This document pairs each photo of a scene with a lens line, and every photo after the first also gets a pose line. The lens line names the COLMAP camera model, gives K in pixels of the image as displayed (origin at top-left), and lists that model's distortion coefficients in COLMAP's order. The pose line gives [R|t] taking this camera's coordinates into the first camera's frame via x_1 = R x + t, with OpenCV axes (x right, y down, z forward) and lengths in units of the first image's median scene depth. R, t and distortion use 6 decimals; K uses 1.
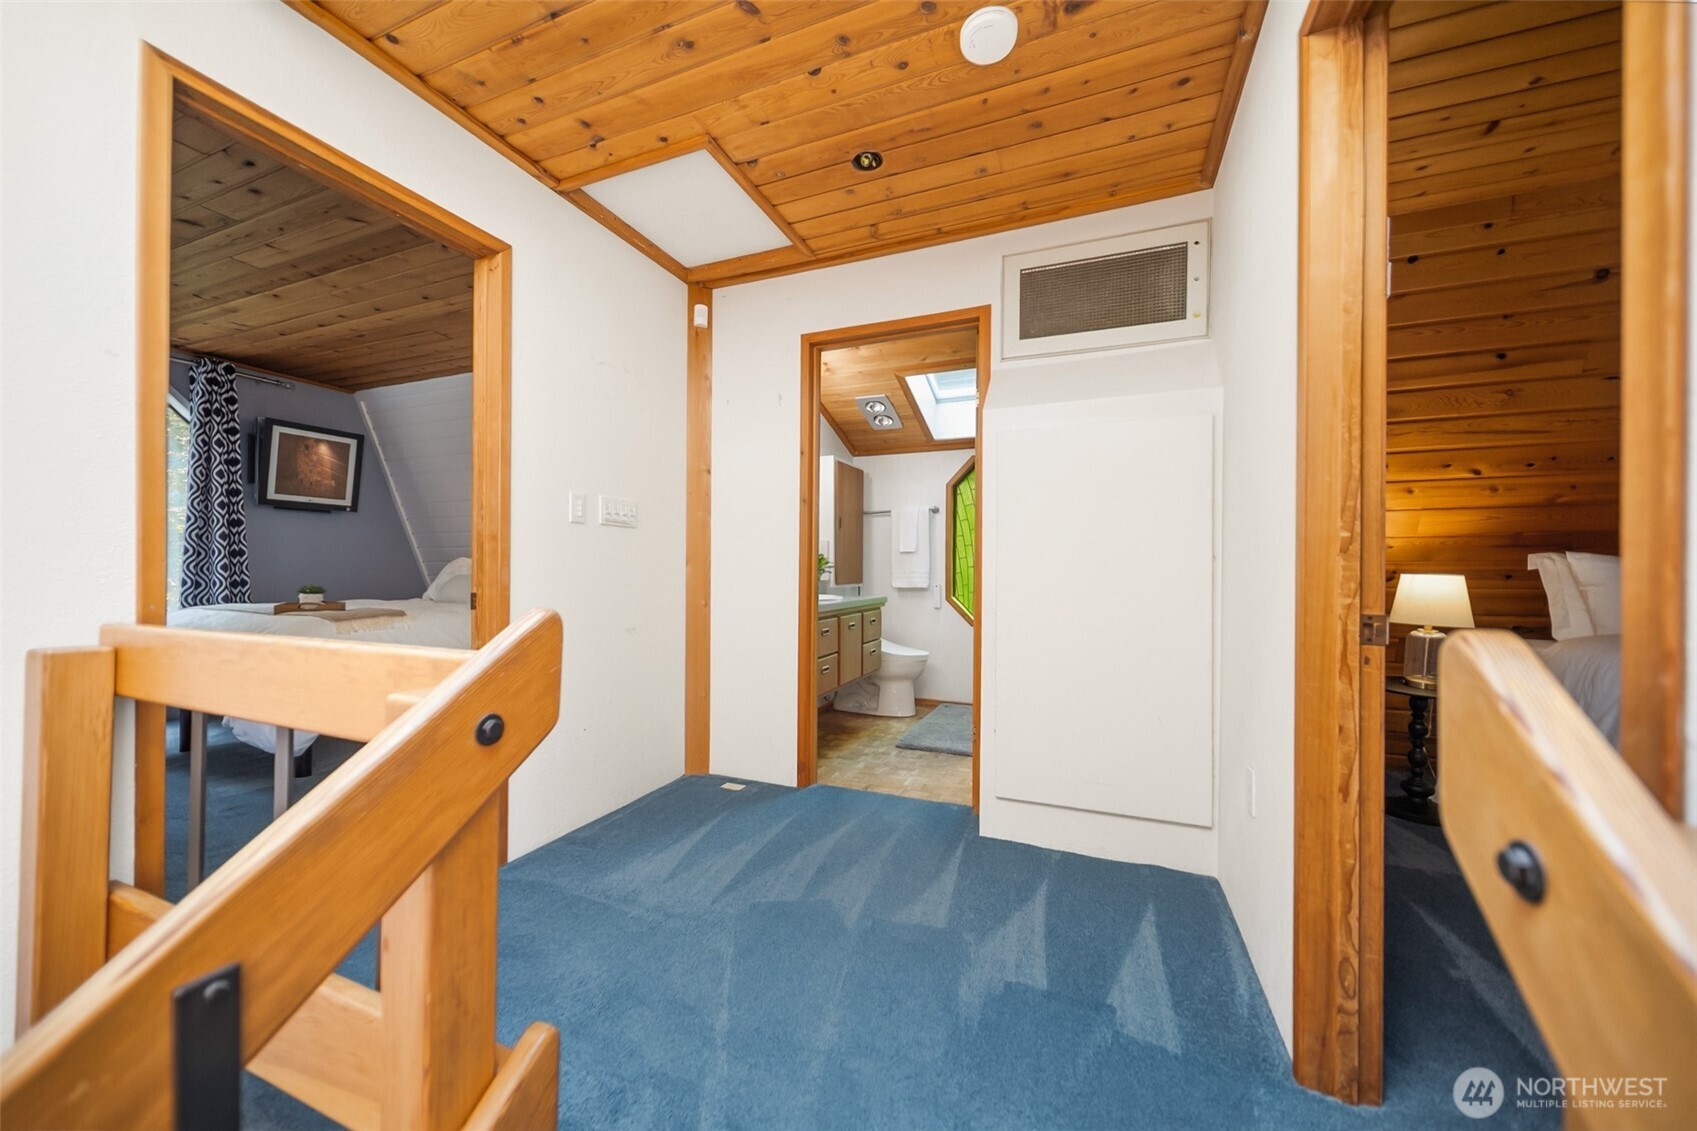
lens RADIAL K [[598.0, 0, 841.8], [0, 598.0, 568.3], [0, 0, 1]] dist [0.002585, -0.001142]
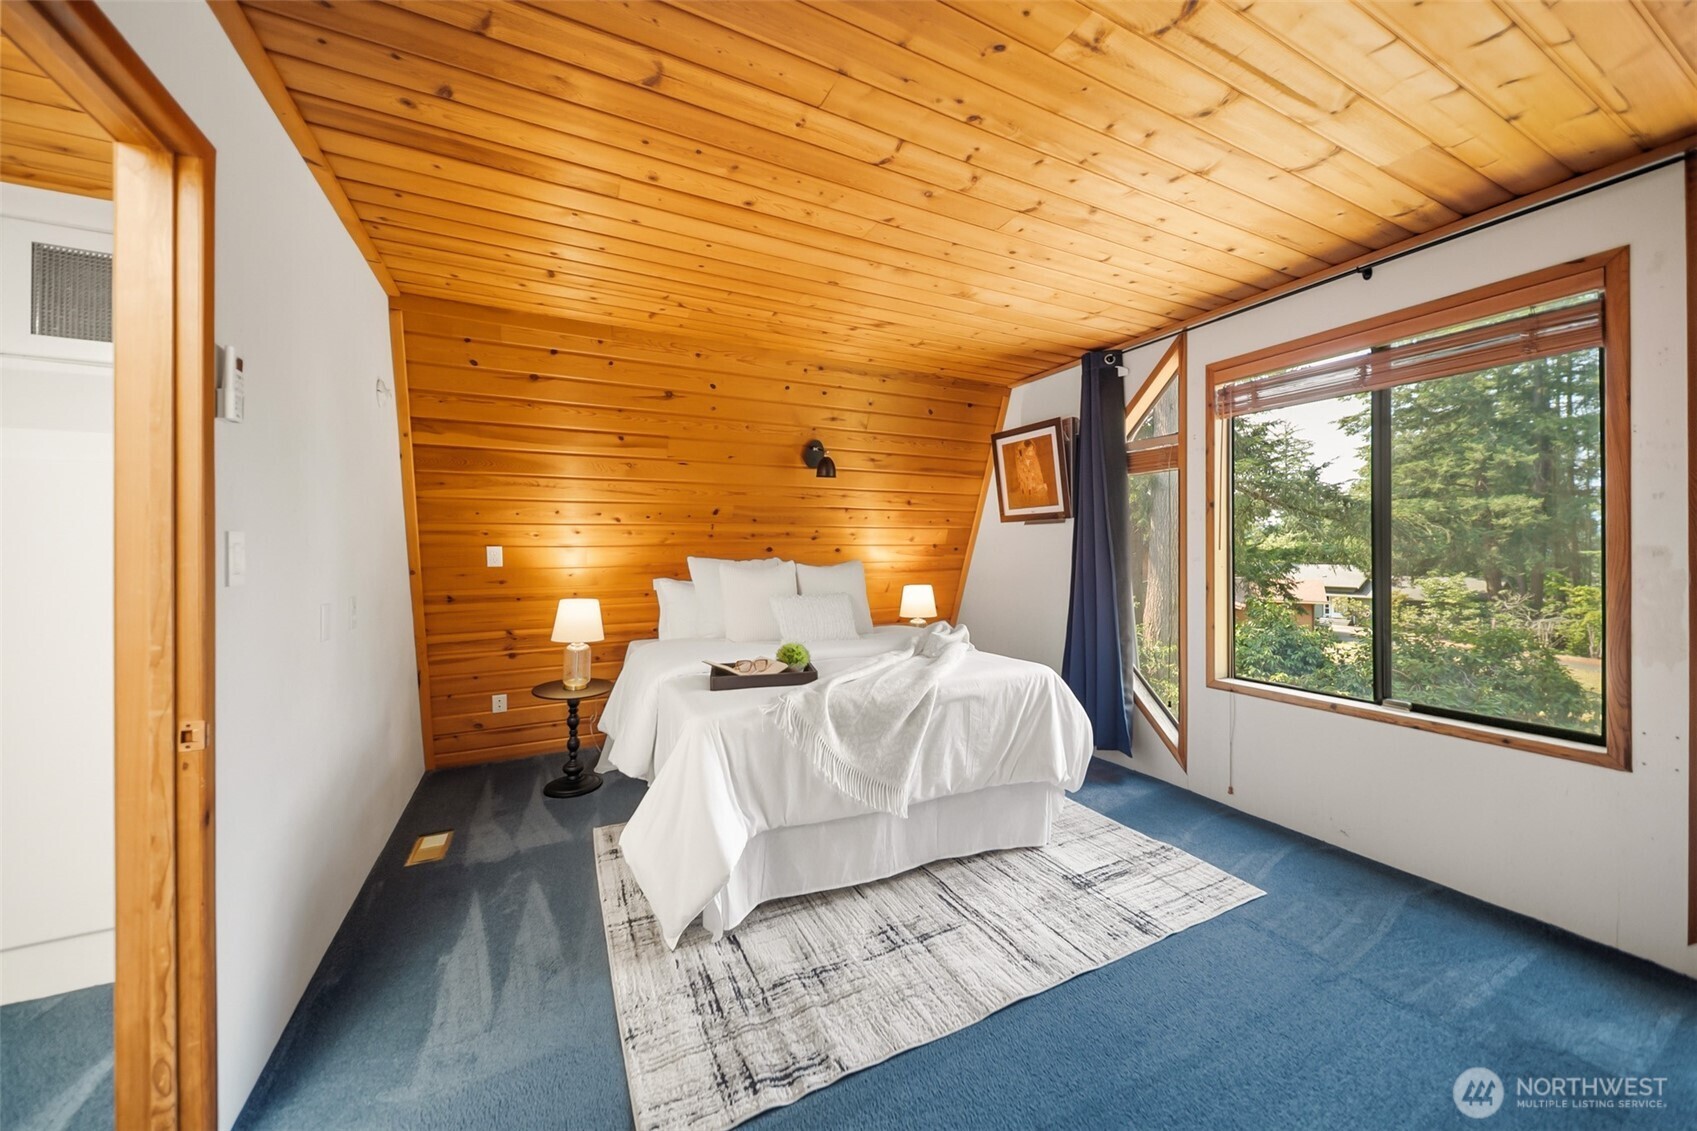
lens RADIAL K [[598.0, 0, 848.8], [0, 598.0, 545.7], [0, 0, 1]] dist [0.002585, -0.001142]
pose [[0.644270, -0.008955, 0.764746, 0.380472], [0.012098, 0.999926, 0.001517, -0.102151], [-0.764703, 0.008274, 0.644330, -0.266490]]
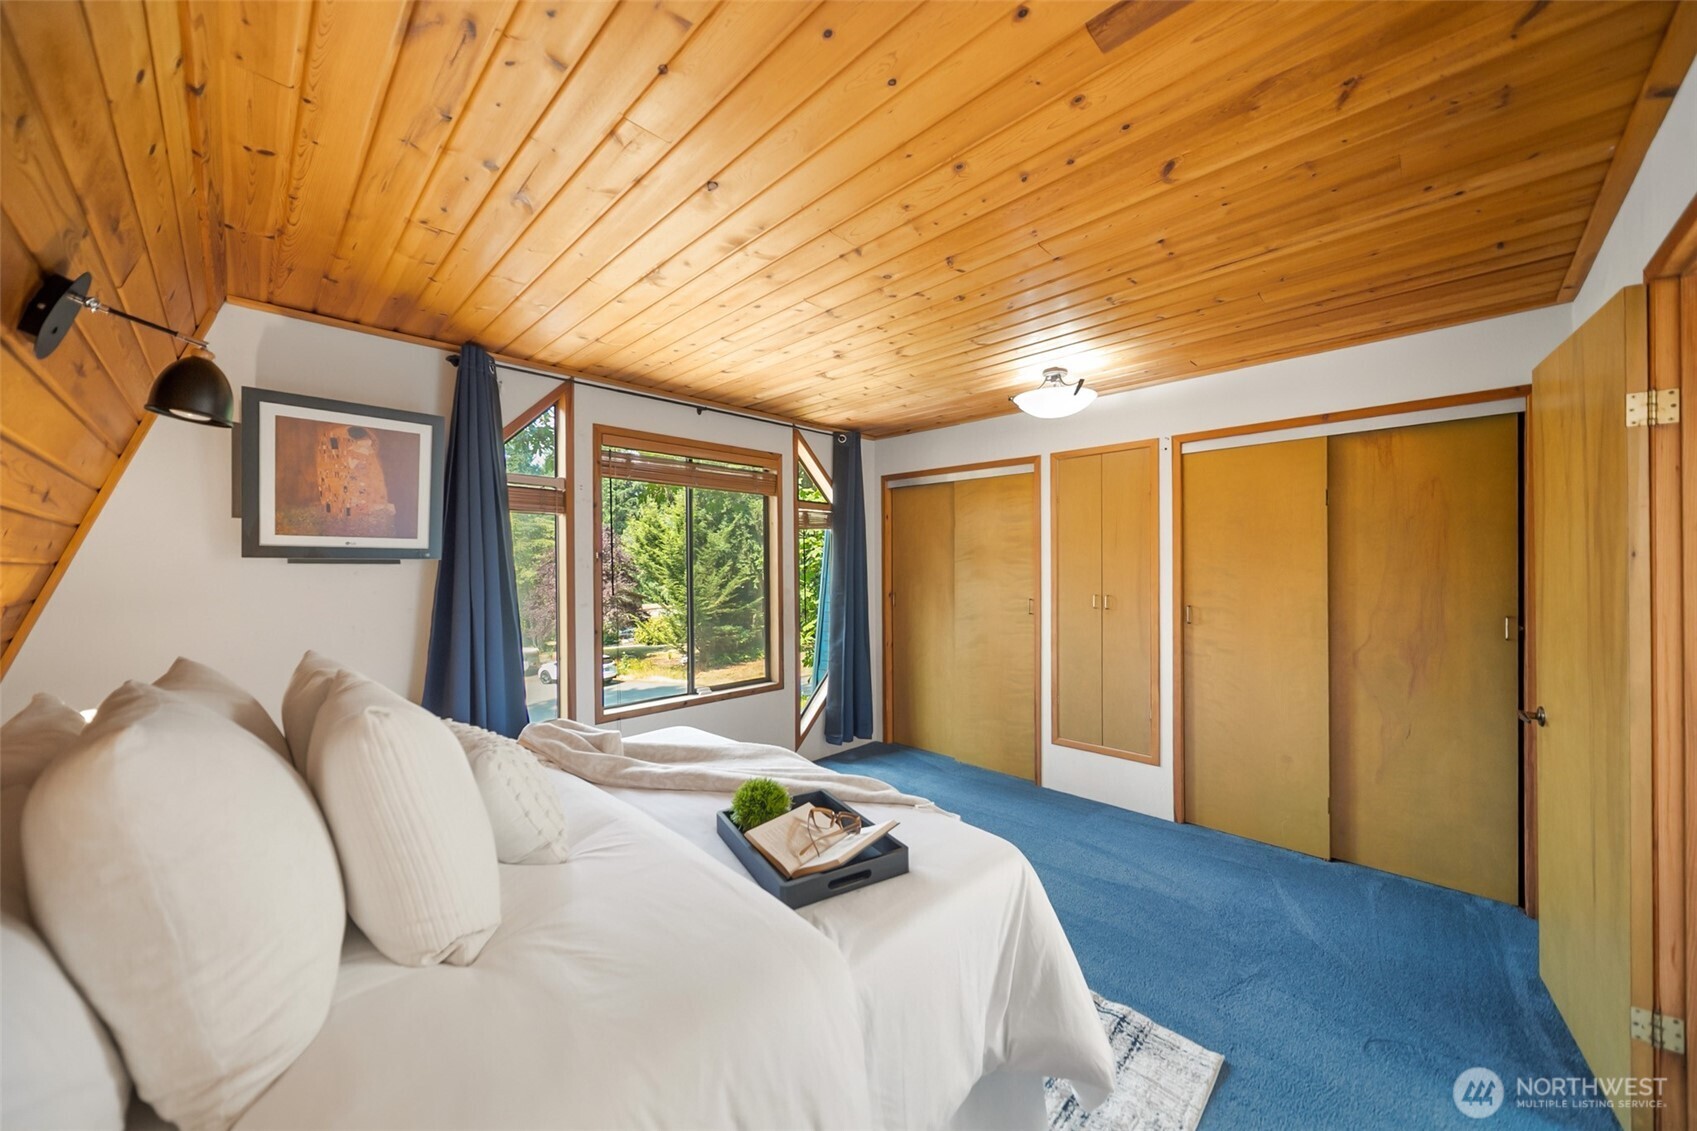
lens RADIAL K [[598.0, 0, 849.4], [0, 598.0, 570.0], [0, 0, 1]] dist [0.002585, -0.001142]
pose [[-0.927796, -0.005994, 0.373040, 0.792853], [-0.005045, 0.999981, 0.003522, -0.149428], [-0.373054, 0.001386, -0.927809, 0.987326]]
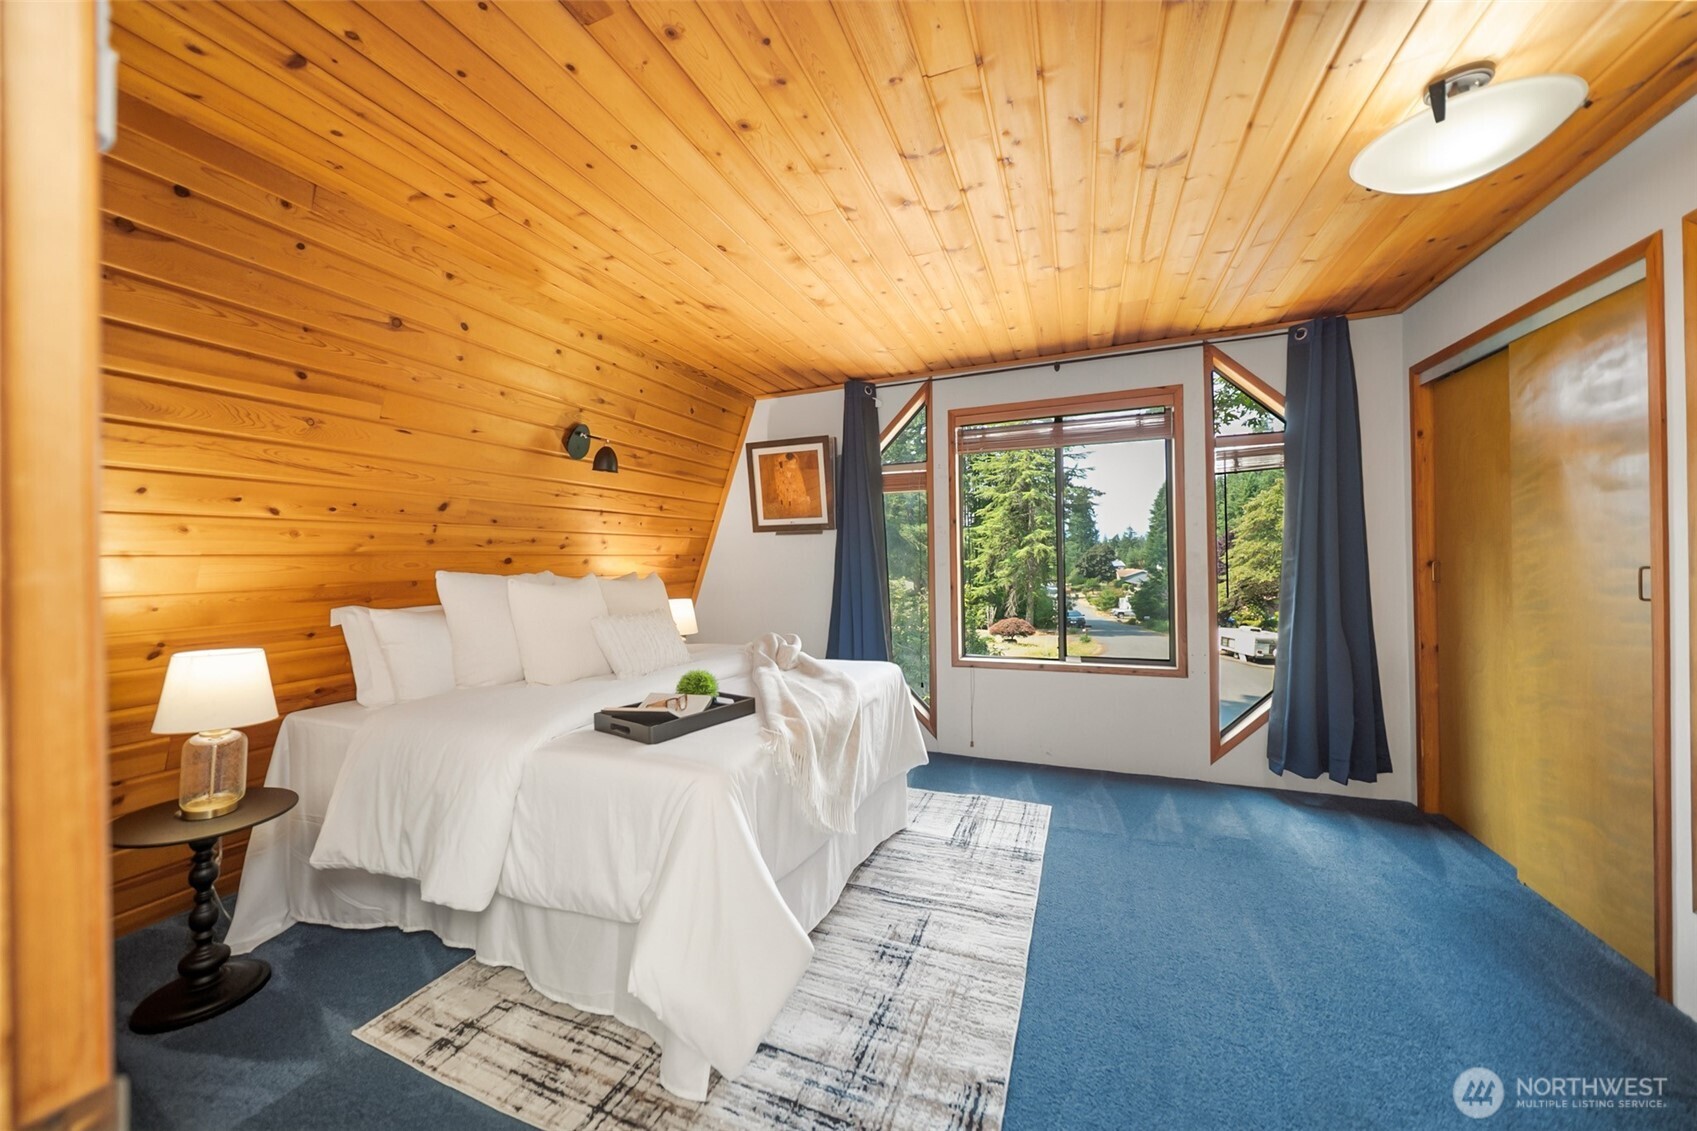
lens RADIAL K [[598.0, 0, 849.8], [0, 598.0, 556.5], [0, 0, 1]] dist [0.002585, -0.001142]
pose [[-0.027686, -0.005295, 0.999603, 0.255775], [0.015093, 0.999870, 0.005714, -0.097633], [-0.999503, 0.015245, -0.027603, 0.271692]]
